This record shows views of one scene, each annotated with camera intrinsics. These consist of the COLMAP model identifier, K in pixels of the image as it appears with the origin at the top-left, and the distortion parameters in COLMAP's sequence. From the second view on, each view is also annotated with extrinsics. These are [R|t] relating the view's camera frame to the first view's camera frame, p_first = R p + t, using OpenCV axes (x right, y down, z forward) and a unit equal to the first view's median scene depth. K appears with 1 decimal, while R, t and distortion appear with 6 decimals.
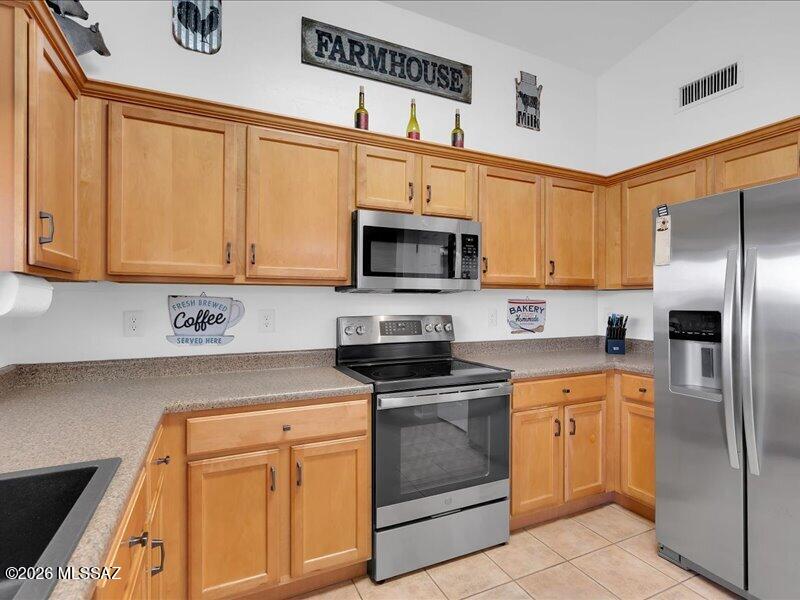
lens RADIAL K [[408.2, 0, 400.0], [0, 408.2, 300.0], [0, 0, 1]] dist [-0.001518, 0.000114]
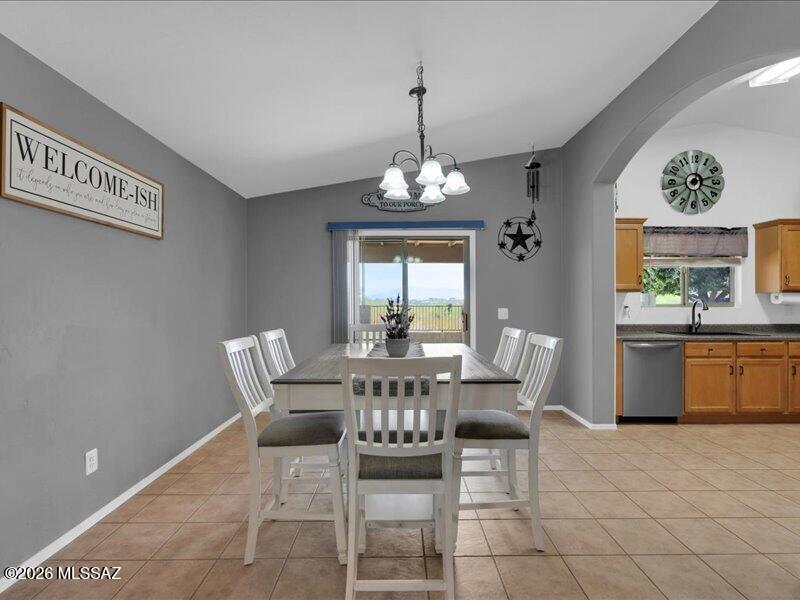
lens RADIAL K [[405.6, 0, 401.6], [0, 405.6, 303.8], [0, 0, 1]] dist [-0.002163, 0.000502]
pose [[-0.412720, 0.002369, -0.910855, 2.004519], [0.002833, 0.999995, 0.001317, 0.010908], [0.910853, -0.002037, -0.412725, -0.334692]]
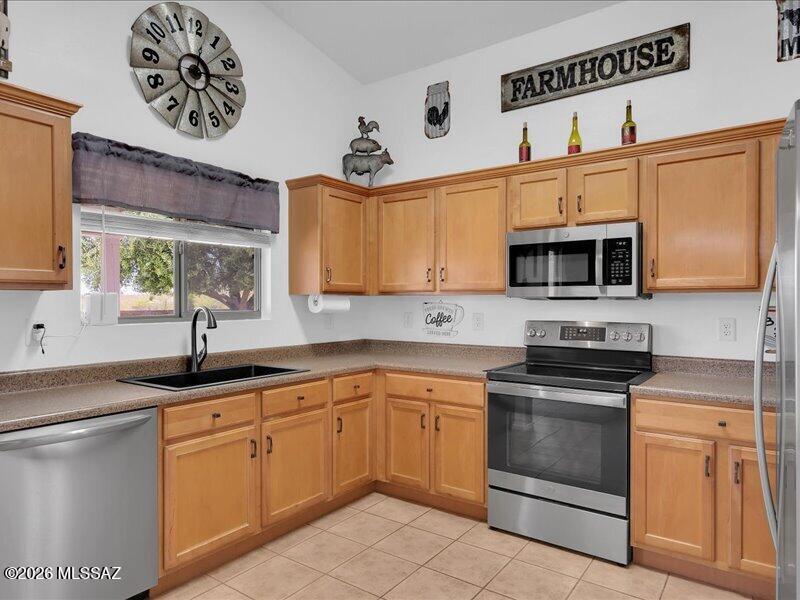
lens RADIAL K [[507.3, 0, 401.6], [0, 507.3, 305.6], [0, 0, 1]] dist [0.002404, 0.002805]
pose [[0.489937, 0.006631, -0.871732, 0.936846], [0.002854, 0.999954, 0.009210, -0.015400], [0.871753, -0.007000, 0.489896, -0.016351]]
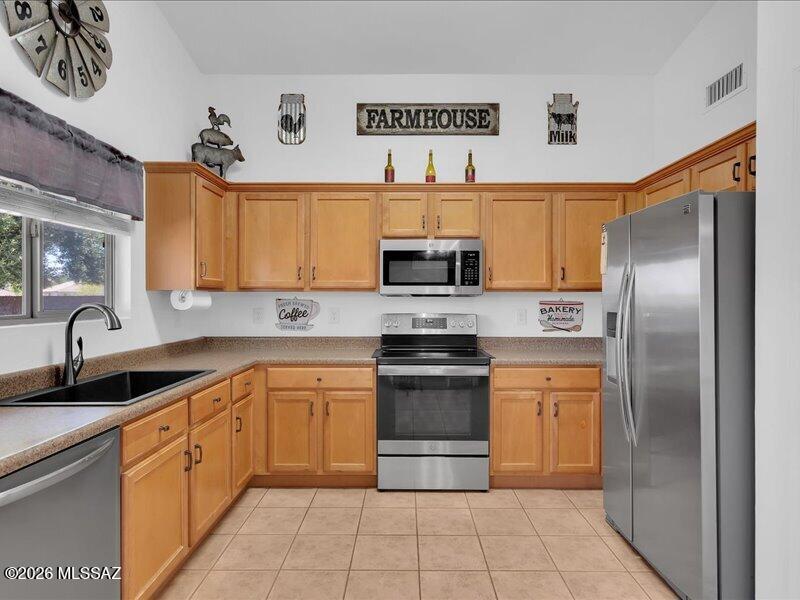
lens RADIAL K [[462.6, 0, 400.0], [0, 462.6, 300.0], [0, 0, 1]] dist [-0.001262, 0.000858]
pose [[0.902936, 0.002302, -0.429769, 0.584222], [0.000764, 0.999975, 0.006962, -0.016625], [0.429774, -0.006615, 0.902912, -0.395109]]
